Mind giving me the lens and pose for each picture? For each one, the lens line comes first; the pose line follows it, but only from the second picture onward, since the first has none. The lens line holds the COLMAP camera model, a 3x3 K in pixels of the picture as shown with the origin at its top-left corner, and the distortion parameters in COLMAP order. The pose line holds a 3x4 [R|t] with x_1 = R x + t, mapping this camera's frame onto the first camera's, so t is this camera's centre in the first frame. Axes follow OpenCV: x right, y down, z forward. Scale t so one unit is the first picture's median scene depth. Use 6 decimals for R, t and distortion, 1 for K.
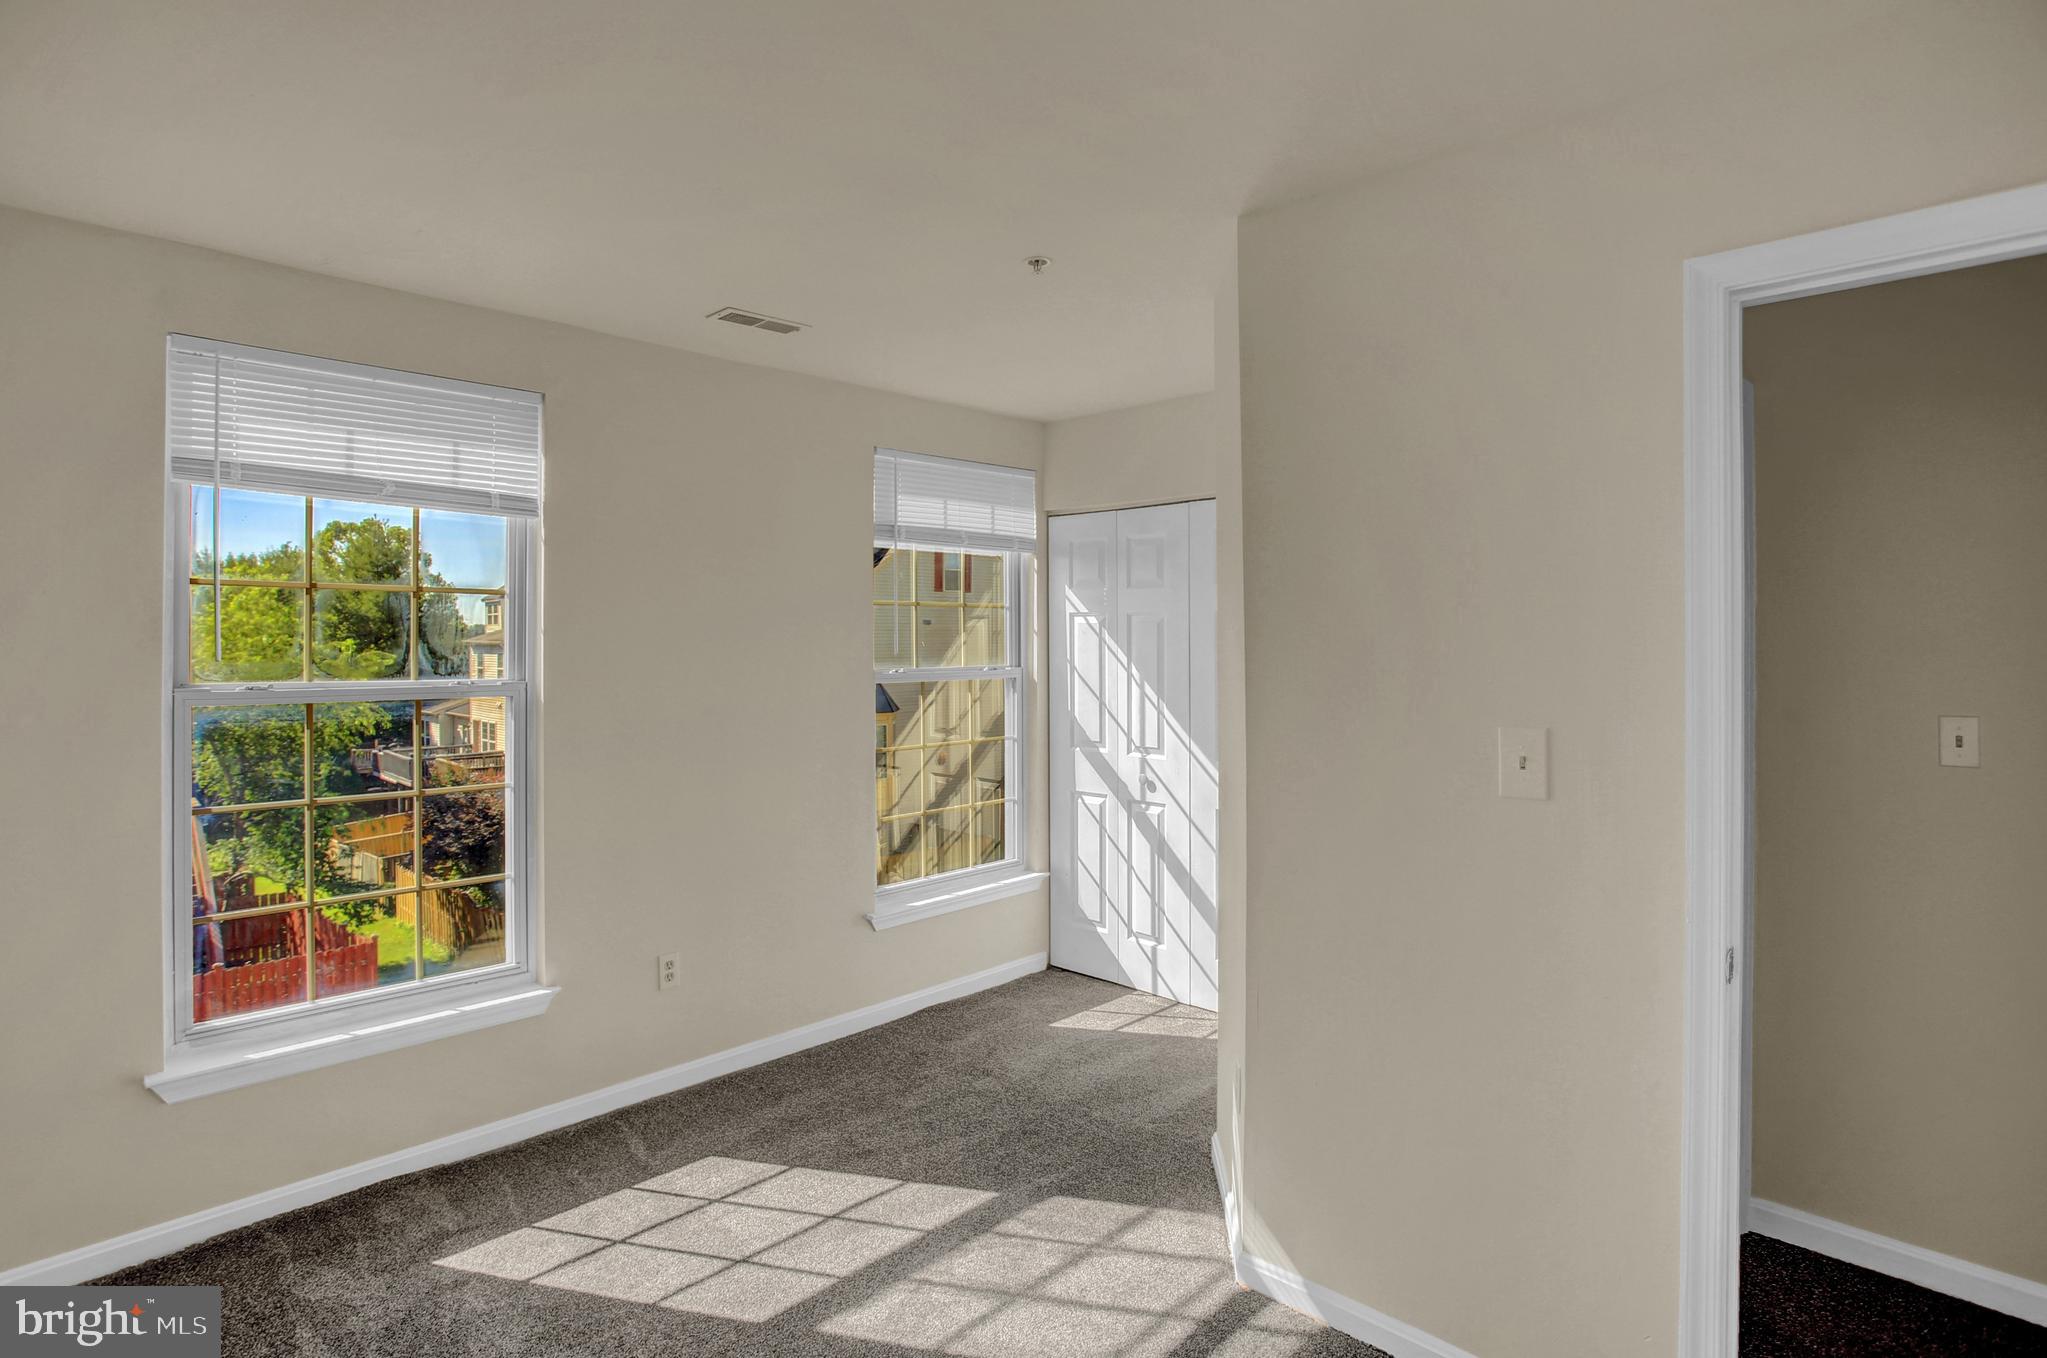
lens RADIAL K [[1045.5, 0, 1023.5], [0, 1045.5, 679.0], [0, 0, 1]] dist [-0.009478, -0.000355]
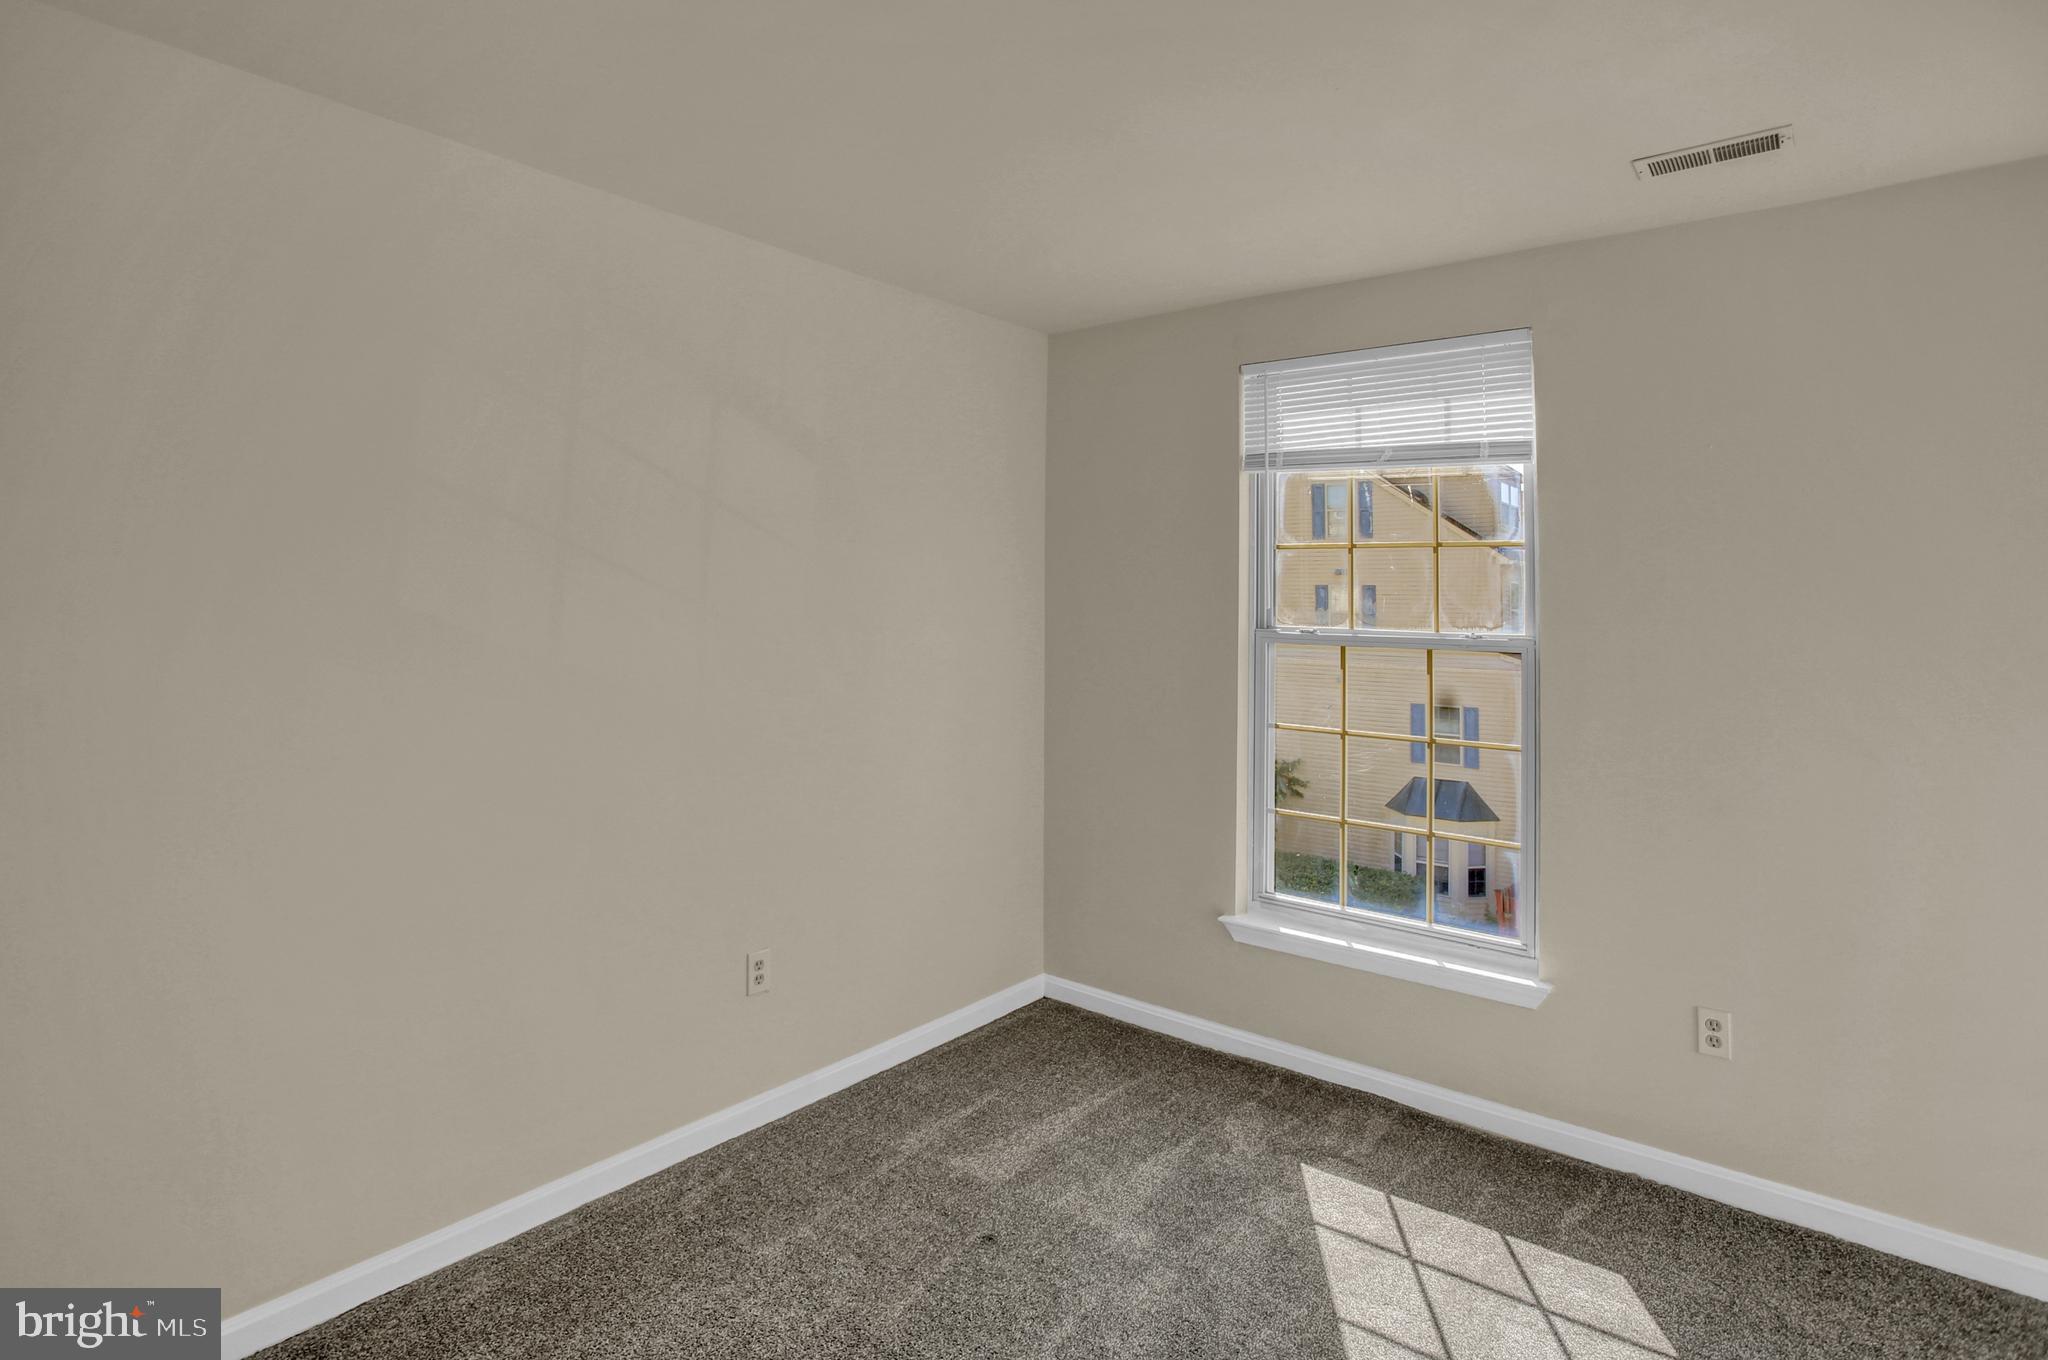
lens RADIAL K [[1095.1, 0, 1022.5], [0, 1095.1, 588.2], [0, 0, 1]] dist [-0.000466, 0.001035]
pose [[0.110697, 0.000514, -0.993854, 0.506527], [-0.042702, 0.999079, -0.004240, -0.022941], [0.992936, 0.042909, 0.110617, 0.521096]]
